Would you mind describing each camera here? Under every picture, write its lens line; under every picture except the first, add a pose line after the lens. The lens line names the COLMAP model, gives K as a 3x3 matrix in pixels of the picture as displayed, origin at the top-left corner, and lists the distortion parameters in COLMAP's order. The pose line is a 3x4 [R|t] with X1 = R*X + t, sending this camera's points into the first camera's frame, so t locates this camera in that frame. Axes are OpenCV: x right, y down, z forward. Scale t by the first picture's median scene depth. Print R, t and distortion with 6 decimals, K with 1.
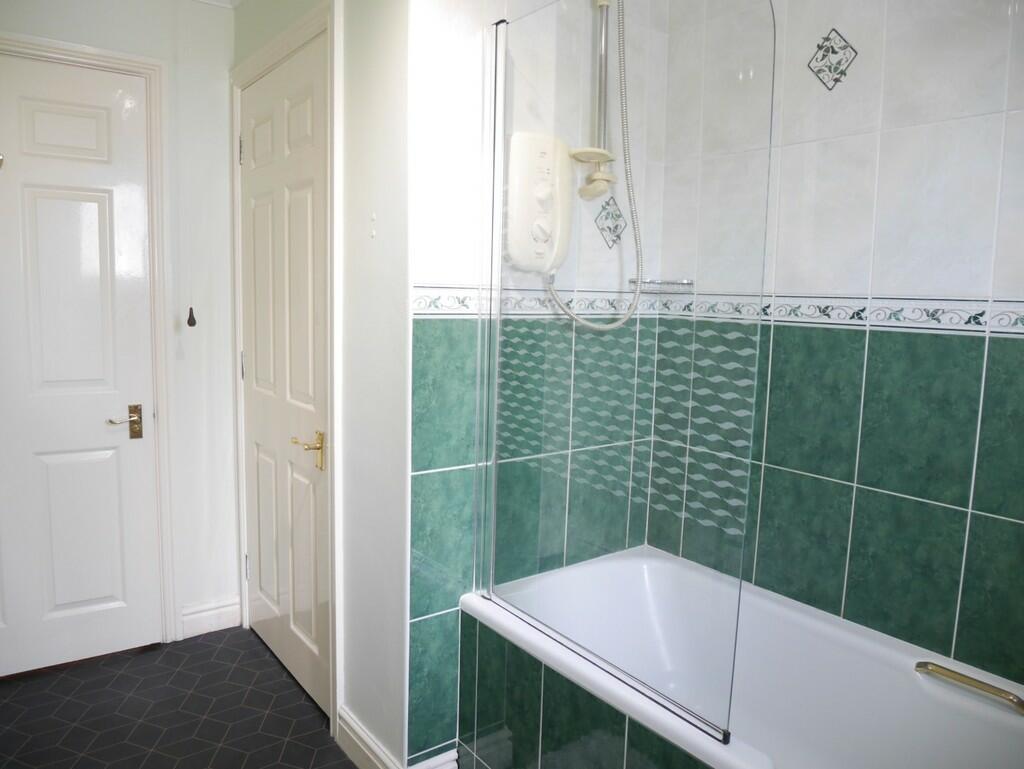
lens RADIAL K [[798.0, 0, 512.0], [0, 798.0, 384.5], [0, 0, 1]] dist [-0.010754, 0.004830]
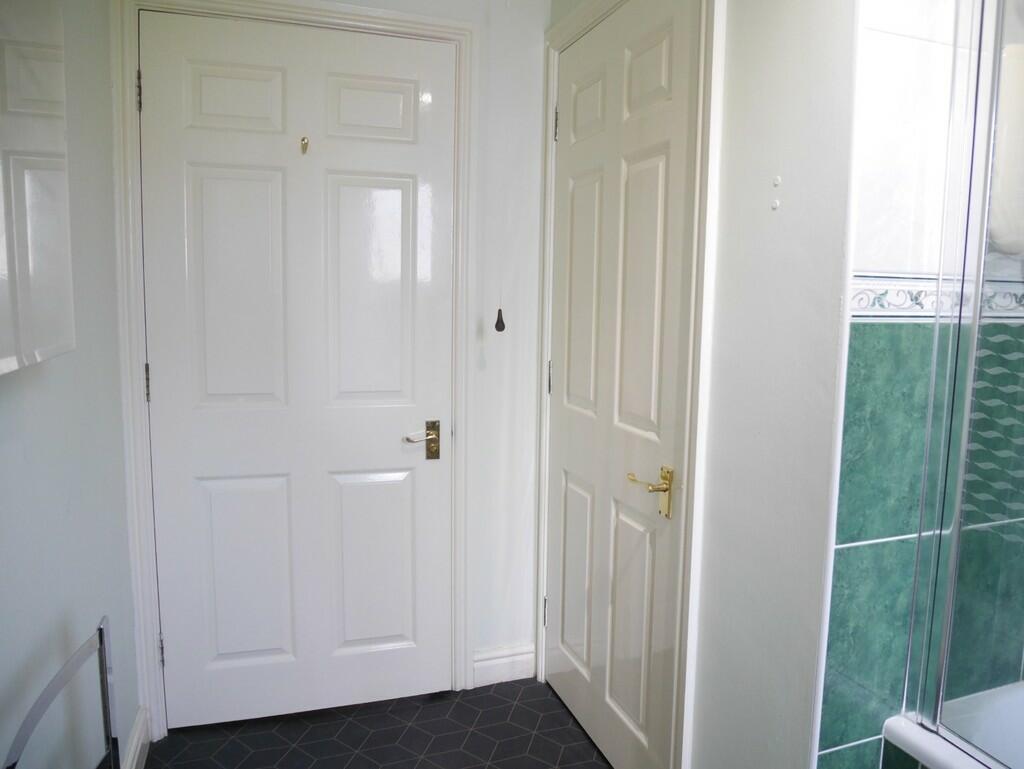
lens RADIAL K [[761.0, 0, 530.0], [0, 761.0, 381.5], [0, 0, 1]] dist [-0.012793, 0.000404]
pose [[0.968294, 0.022204, -0.248826, -0.208415], [-0.024129, 0.999698, -0.004685, -0.020710], [0.248646, 0.010541, 0.968537, 0.277125]]
